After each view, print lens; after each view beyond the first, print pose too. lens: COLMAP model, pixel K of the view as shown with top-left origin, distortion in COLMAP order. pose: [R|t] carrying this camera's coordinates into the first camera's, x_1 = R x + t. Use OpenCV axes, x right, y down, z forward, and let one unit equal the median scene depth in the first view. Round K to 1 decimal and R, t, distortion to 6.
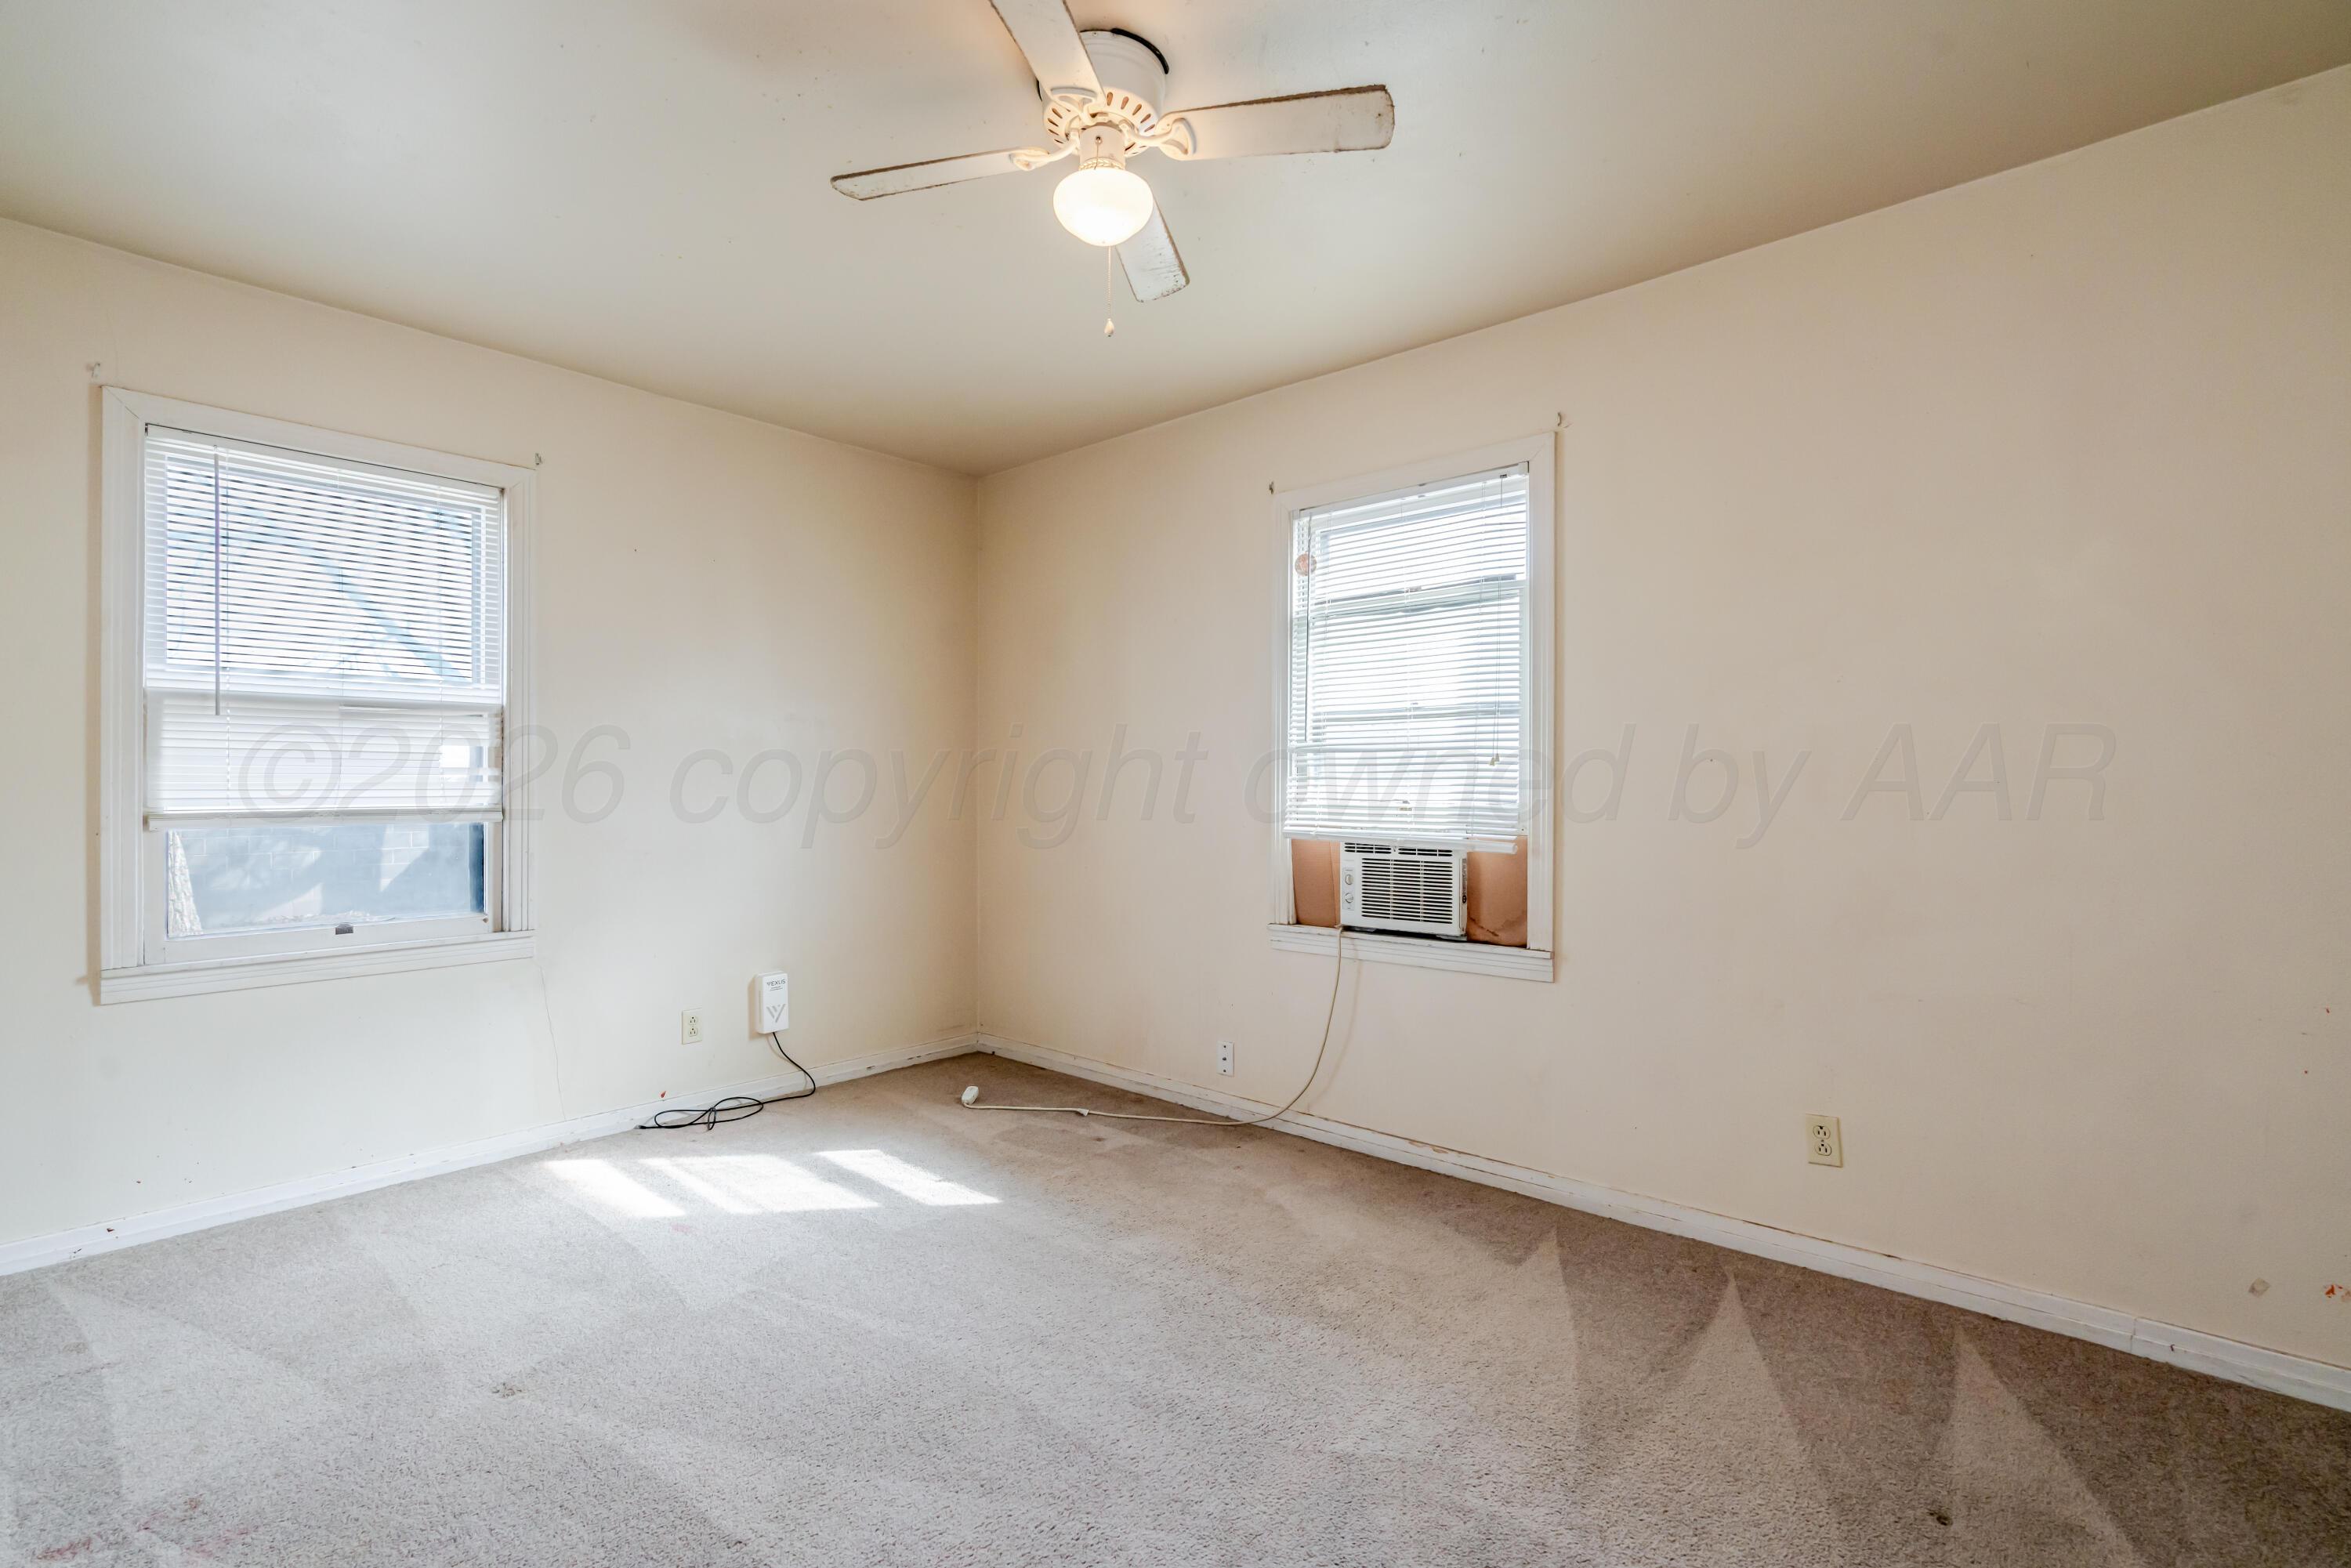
lens RADIAL K [[1078.6, 0, 1169.2], [0, 1078.6, 779.9], [0, 0, 1]] dist [-0.001230, 0.000303]
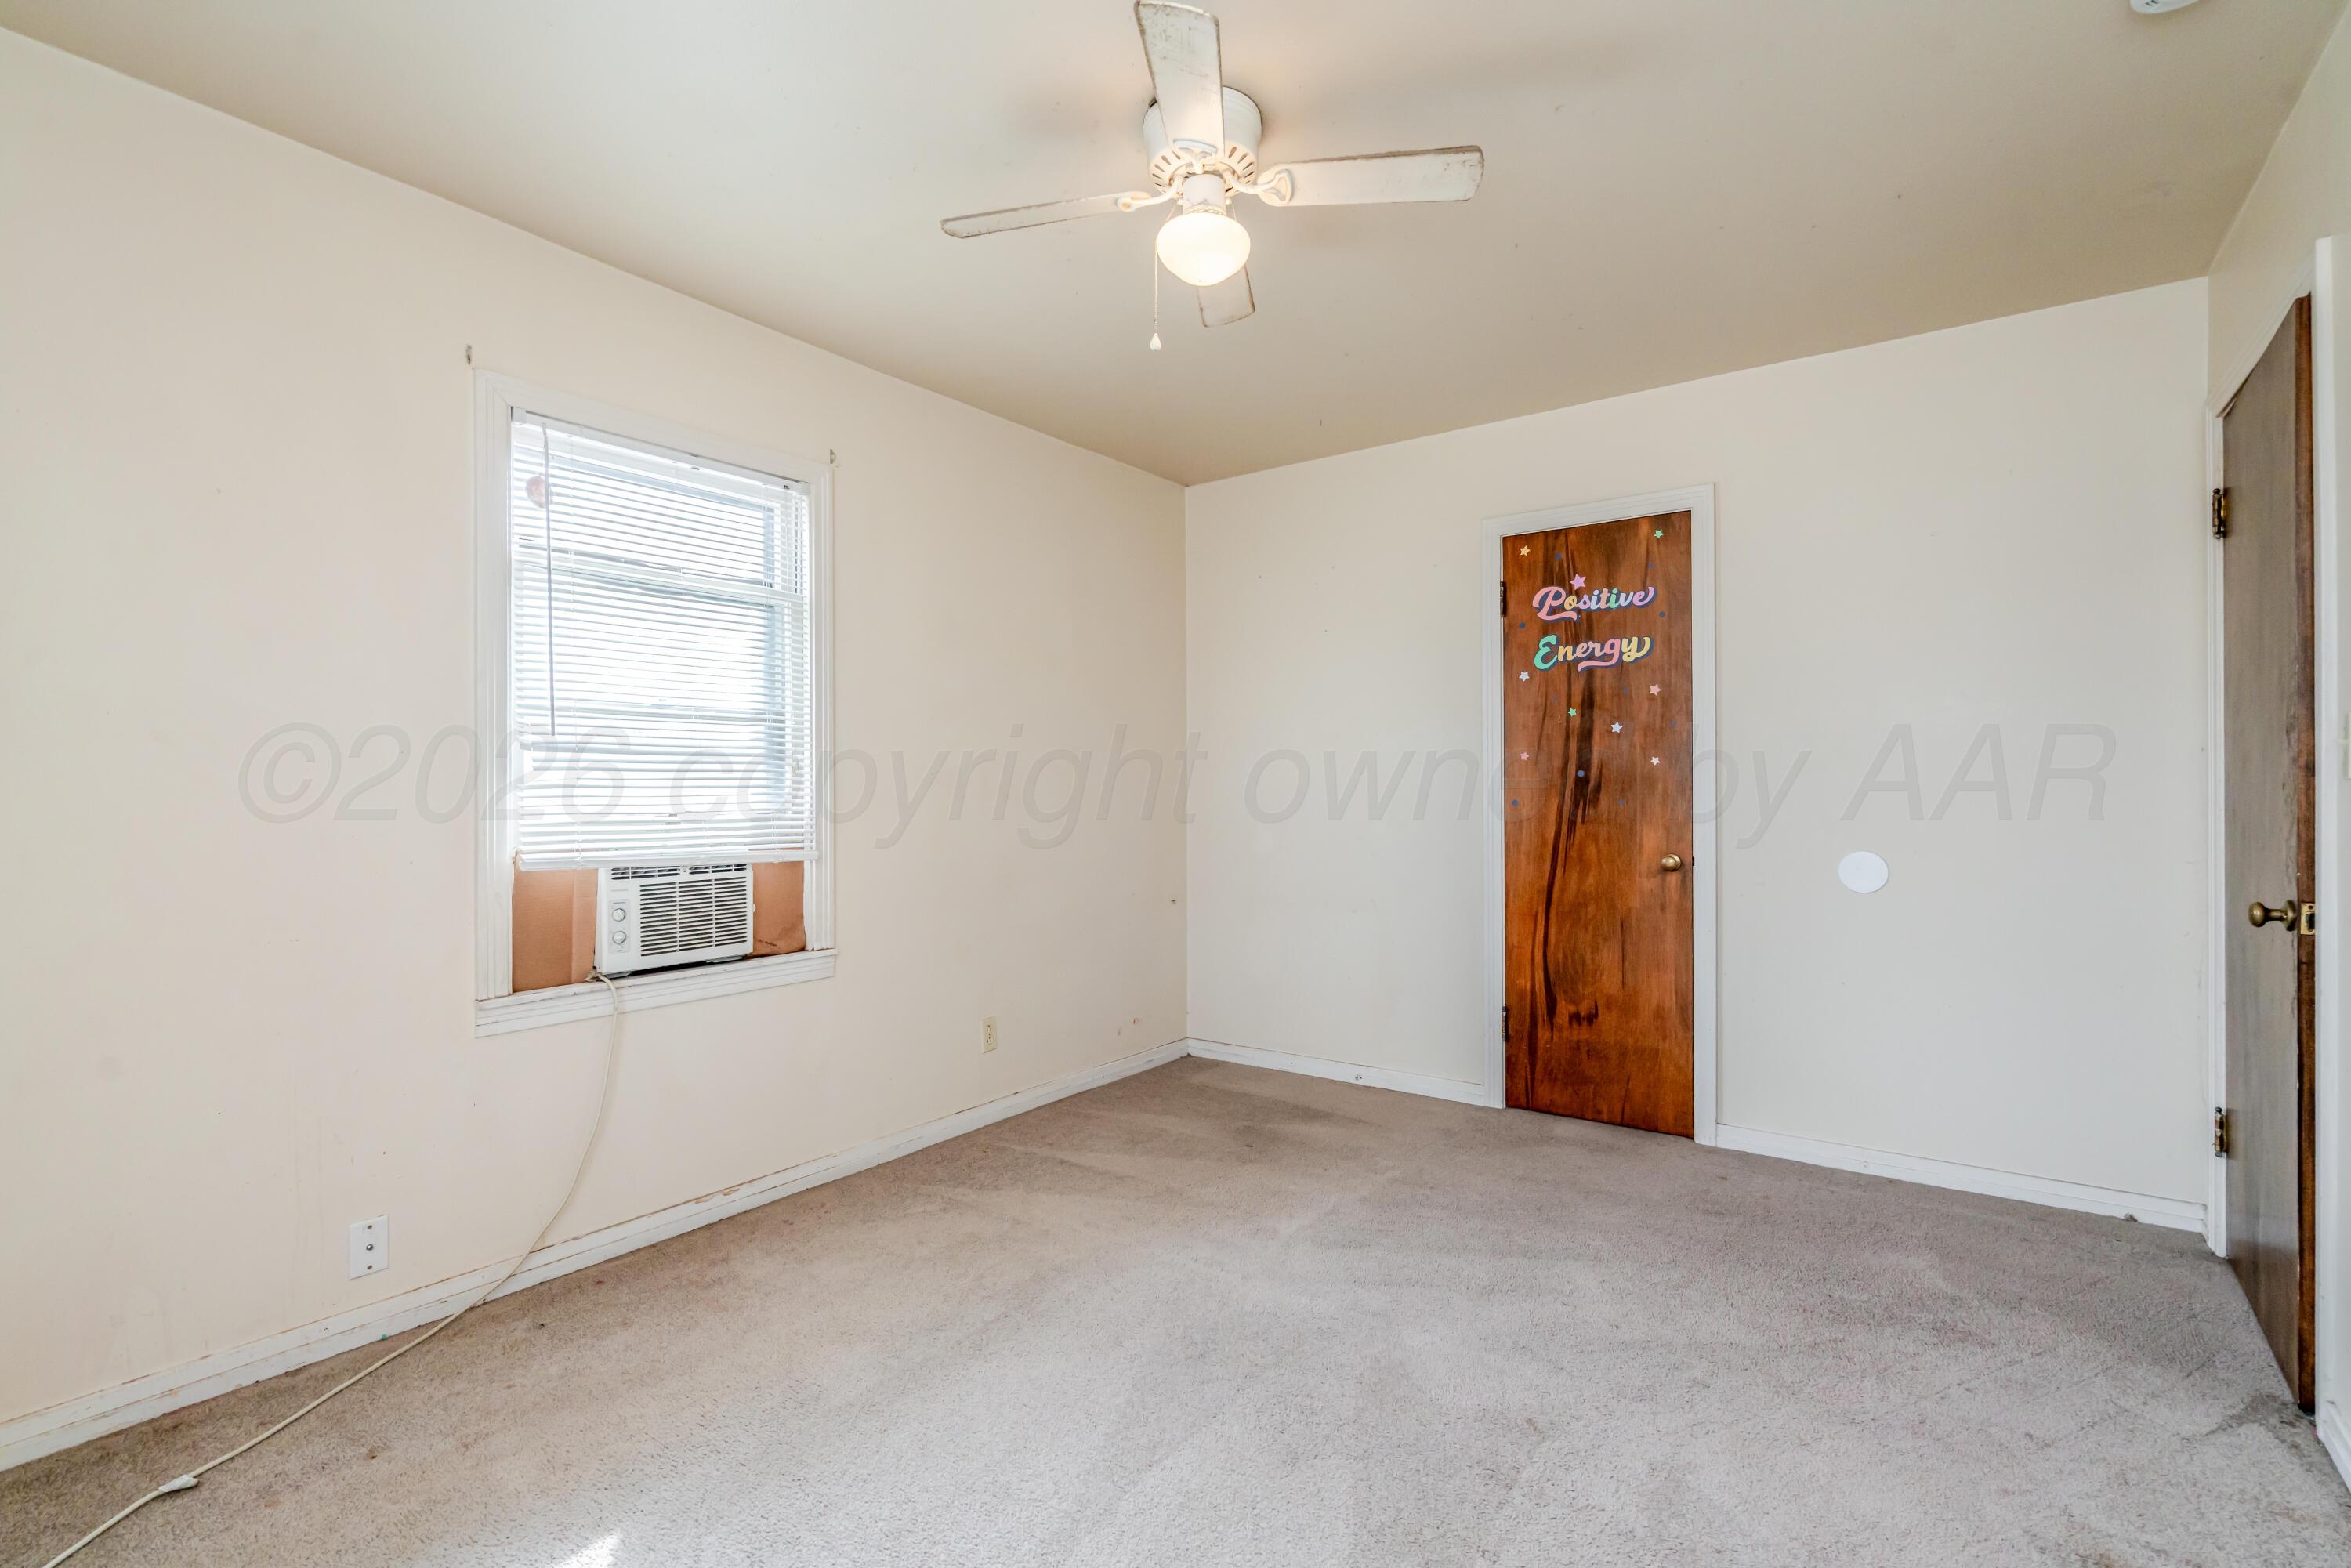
lens RADIAL K [[1078.8, 0, 1179.4], [0, 1078.8, 788.3], [0, 0, 1]] dist [-0.001278, 0.000152]
pose [[-0.092299, -0.001850, 0.995730, -0.704938], [0.001724, 0.999996, 0.002017, -0.001344], [-0.995730, 0.001903, -0.092295, 0.709201]]
